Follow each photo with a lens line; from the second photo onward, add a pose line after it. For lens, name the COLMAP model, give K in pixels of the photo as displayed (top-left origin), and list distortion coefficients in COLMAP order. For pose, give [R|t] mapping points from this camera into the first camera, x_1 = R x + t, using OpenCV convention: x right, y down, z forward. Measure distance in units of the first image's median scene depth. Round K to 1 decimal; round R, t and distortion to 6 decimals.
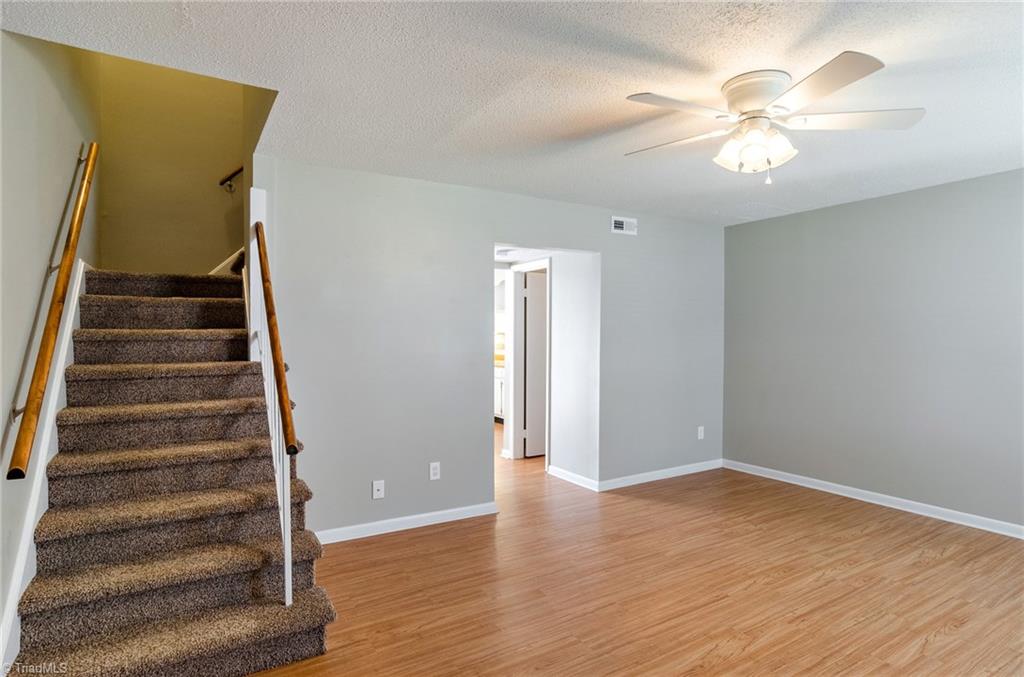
lens RADIAL K [[553.6, 0, 515.2], [0, 553.6, 340.9], [0, 0, 1]] dist [-0.024631, 0.000900]
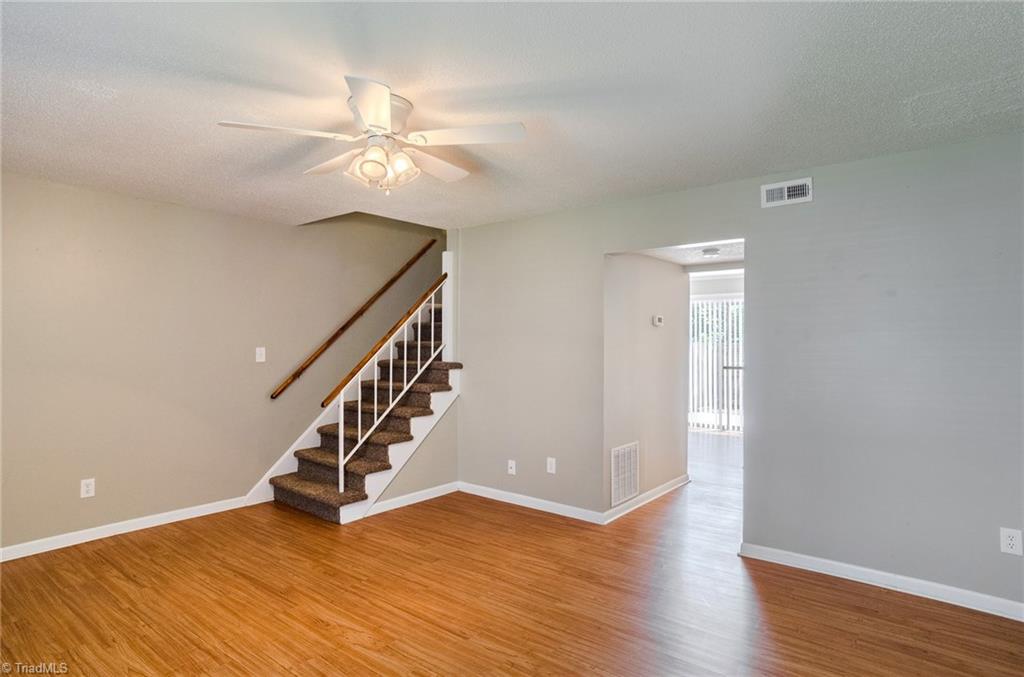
lens RADIAL K [[553.6, 0, 516.3], [0, 553.6, 336.2], [0, 0, 1]] dist [-0.024631, 0.000900]
pose [[0.345386, -0.006832, -0.938436, 1.134126], [-0.016264, 0.999780, -0.013265, -0.017295], [0.938320, 0.019844, 0.345198, 0.678876]]
